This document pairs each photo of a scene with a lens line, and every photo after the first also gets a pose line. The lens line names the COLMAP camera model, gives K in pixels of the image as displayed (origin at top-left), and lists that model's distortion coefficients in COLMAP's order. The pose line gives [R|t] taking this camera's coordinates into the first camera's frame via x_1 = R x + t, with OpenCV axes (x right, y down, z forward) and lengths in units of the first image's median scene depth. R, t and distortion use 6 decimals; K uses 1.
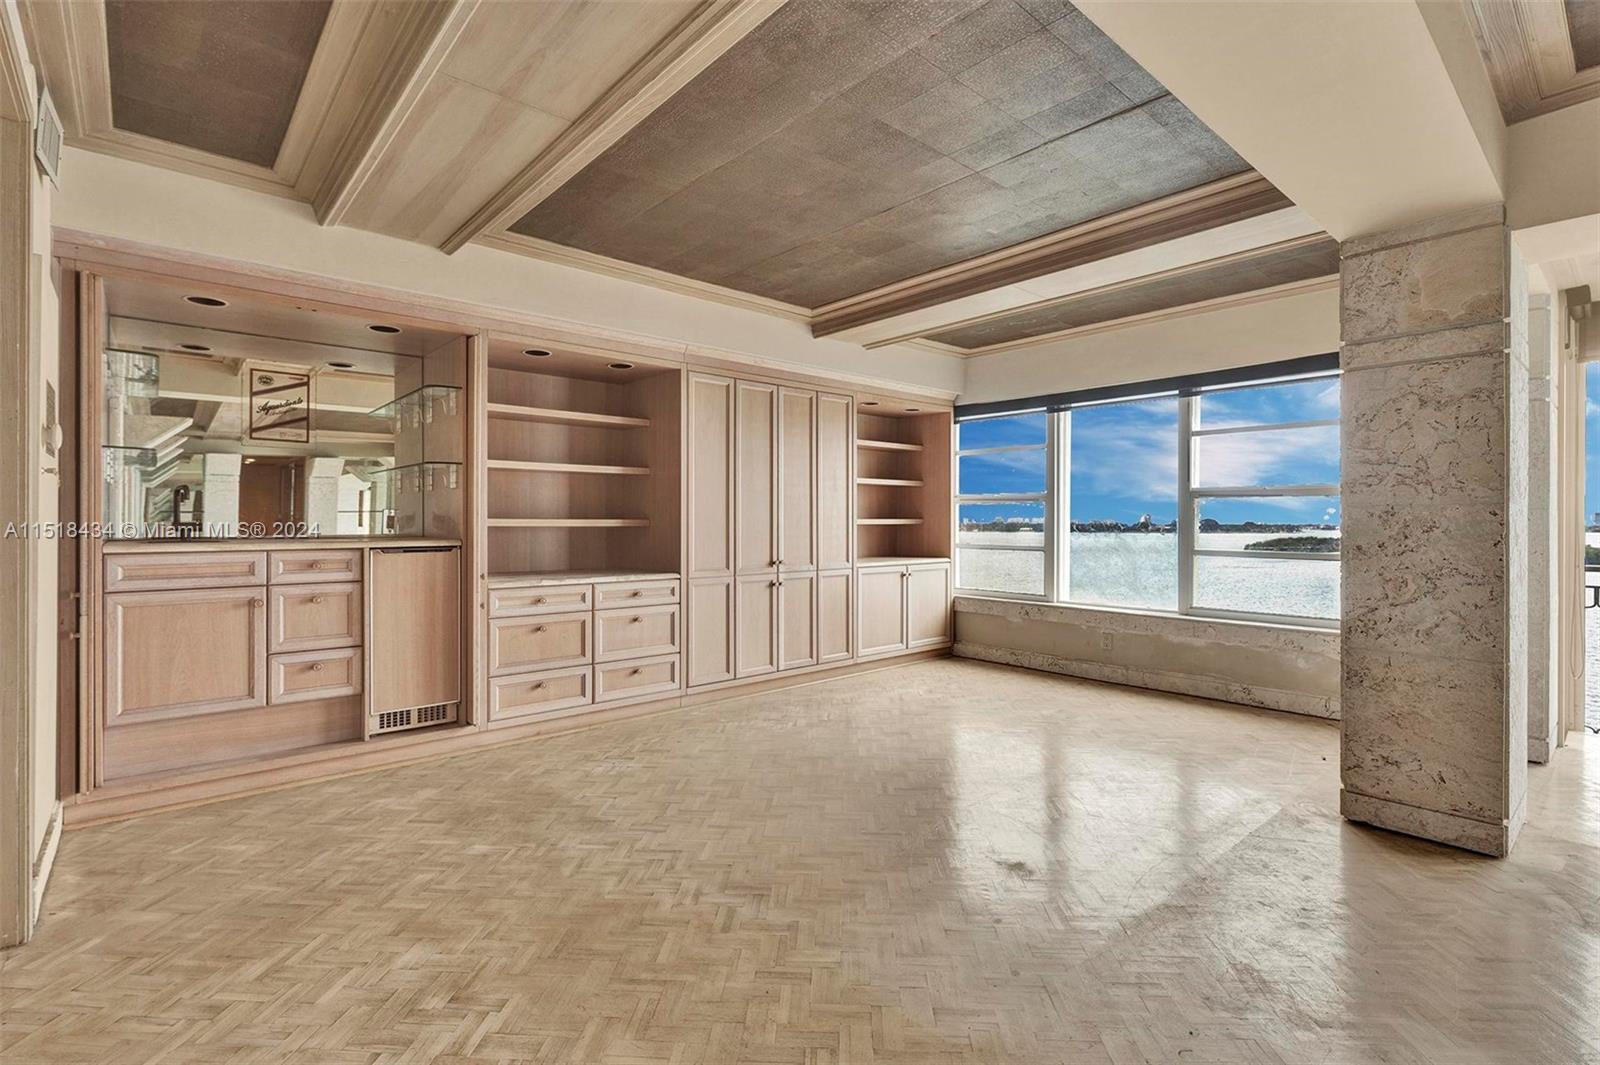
lens RADIAL K [[739.6, 0, 804.4], [0, 739.6, 521.2], [0, 0, 1]] dist [-0.008509, 0.000260]
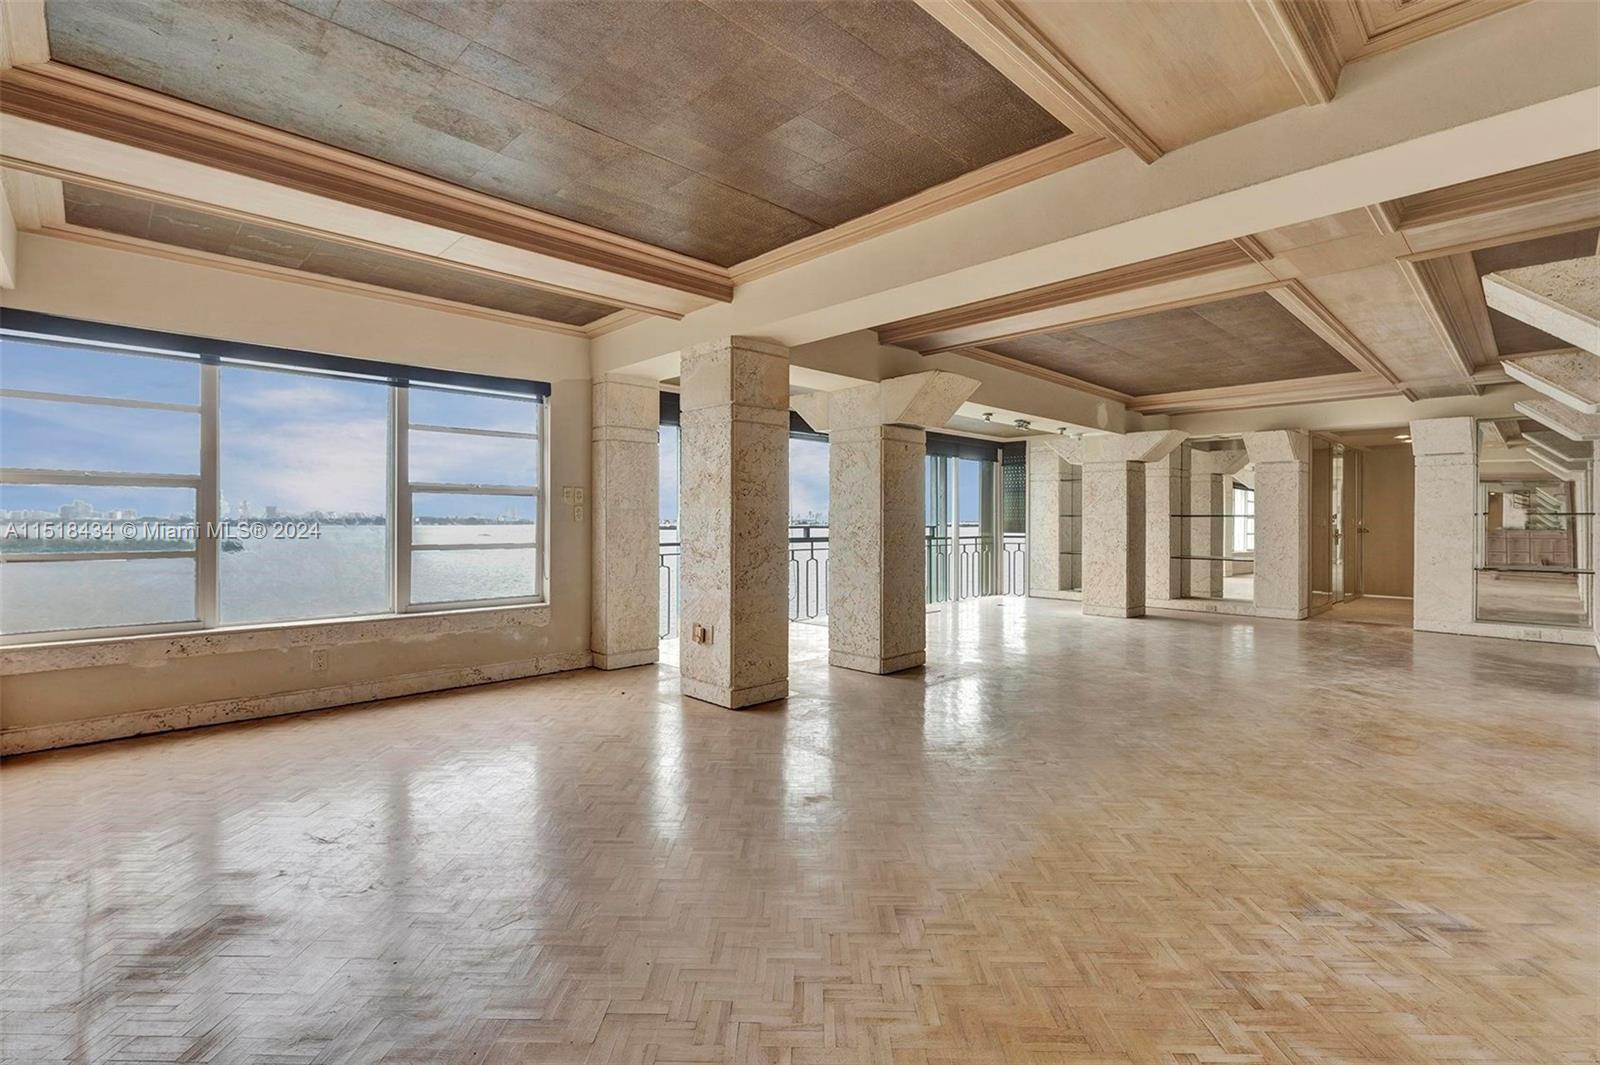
lens RADIAL K [[718.5, 0, 797.9], [0, 718.5, 510.3], [0, 0, 1]] dist [-0.000719, -0.000929]
pose [[-0.039885, 0.010145, 0.999153, -0.564523], [-0.004286, 0.999938, -0.010324, 0.000374], [-0.999195, -0.004694, -0.039839, 0.668188]]
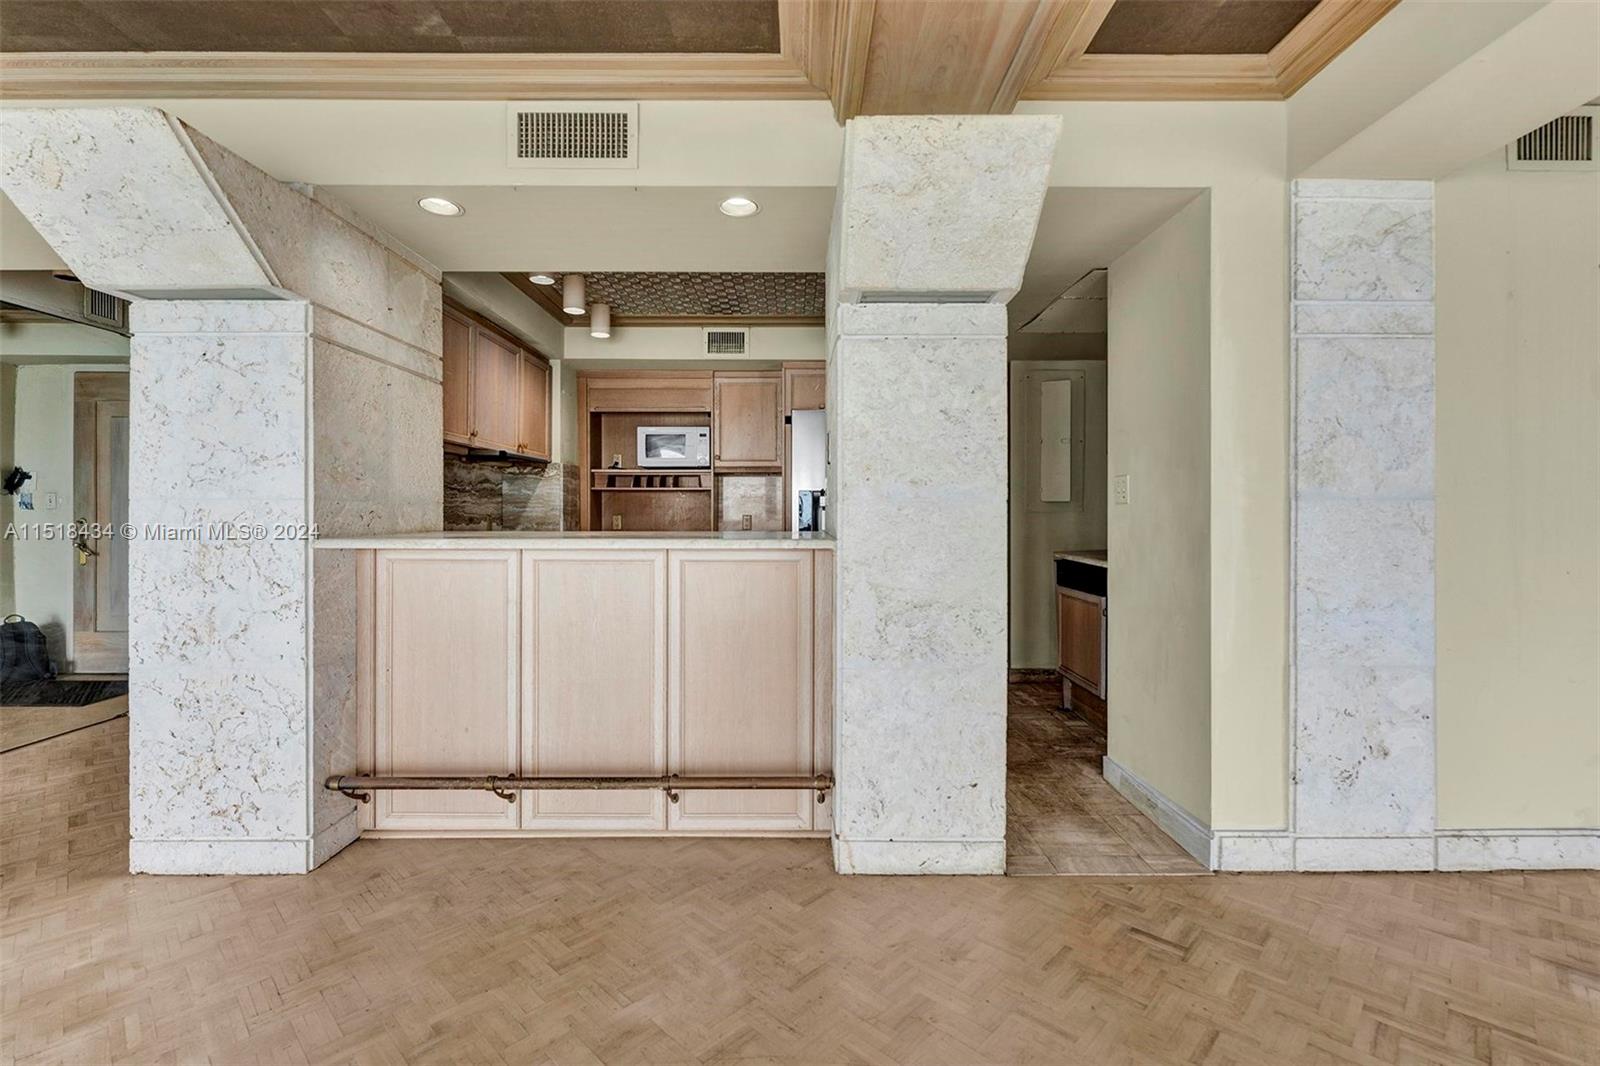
lens RADIAL K [[718.5, 0, 797.9], [0, 718.5, 510.8], [0, 0, 1]] dist [-0.000719, -0.000929]
pose [[-0.665257, -0.006218, -0.746588, 0.608668], [-0.001401, 0.999974, -0.007080, 0.000985], [0.746613, -0.003664, -0.665249, 0.107175]]
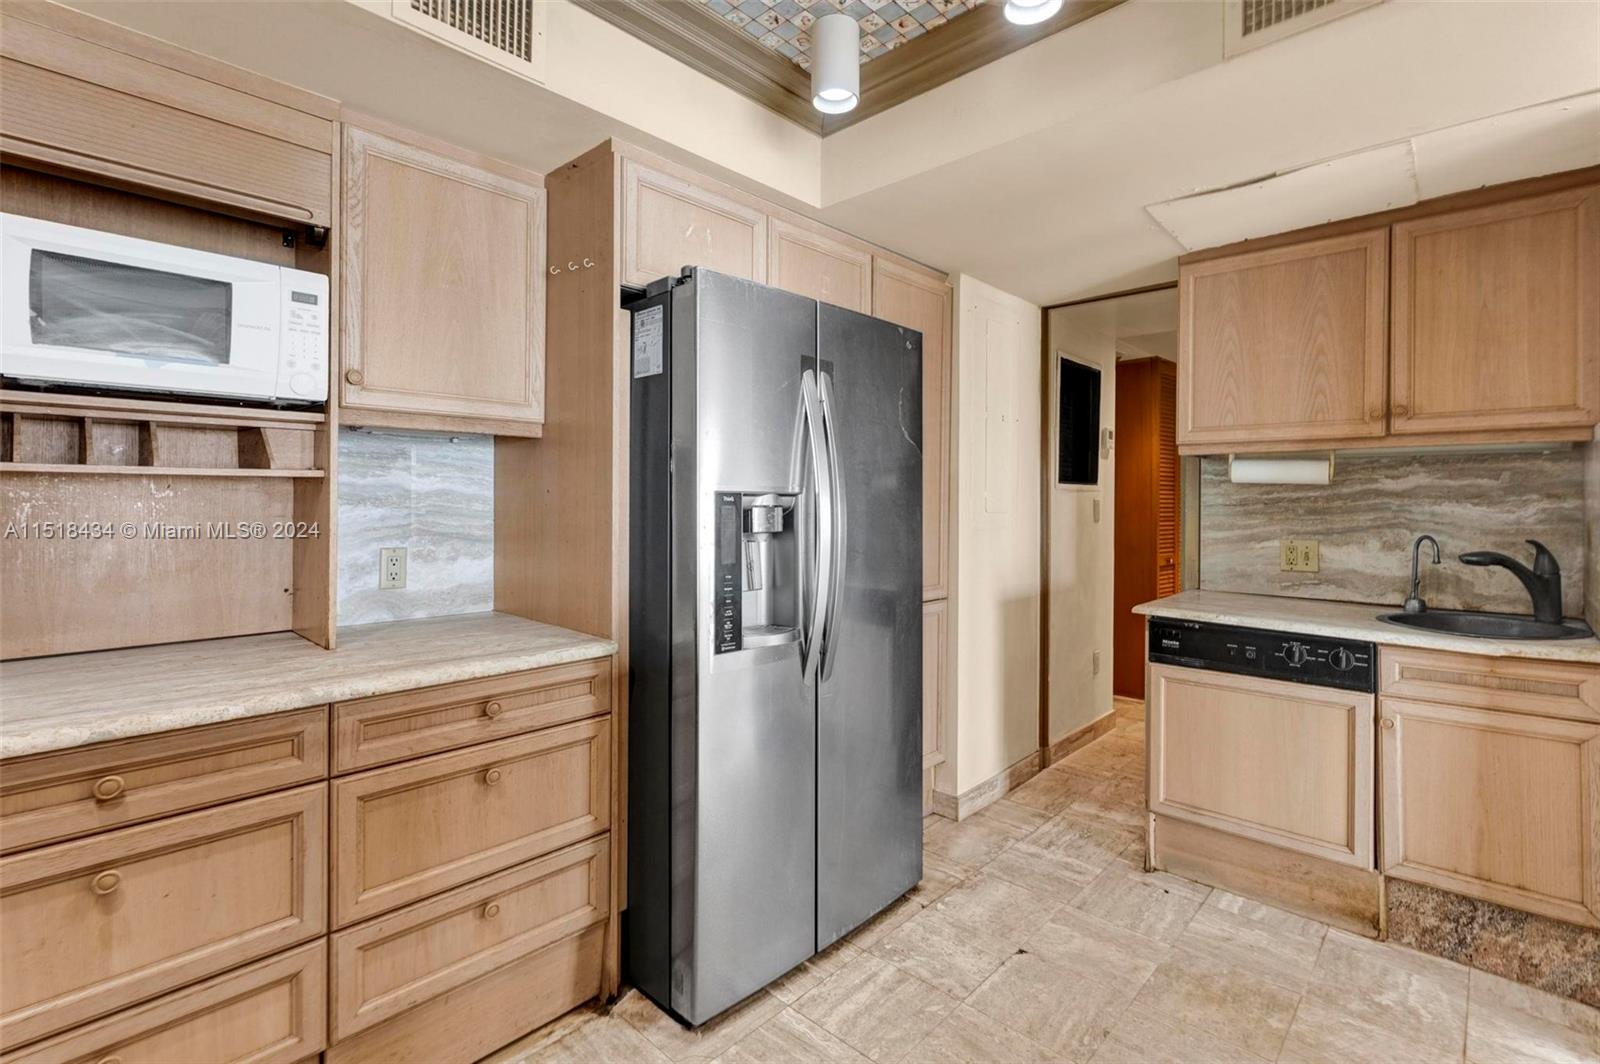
lens RADIAL K [[736.5, 0, 802.0], [0, 736.5, 502.2], [0, 0, 1]] dist [-0.002192, -0.000048]
pose [[0.088699, 0.001085, -0.996058, 0.170582], [-0.003981, 0.999992, 0.000734, -0.034845], [0.996051, 0.003900, 0.088703, -0.667164]]
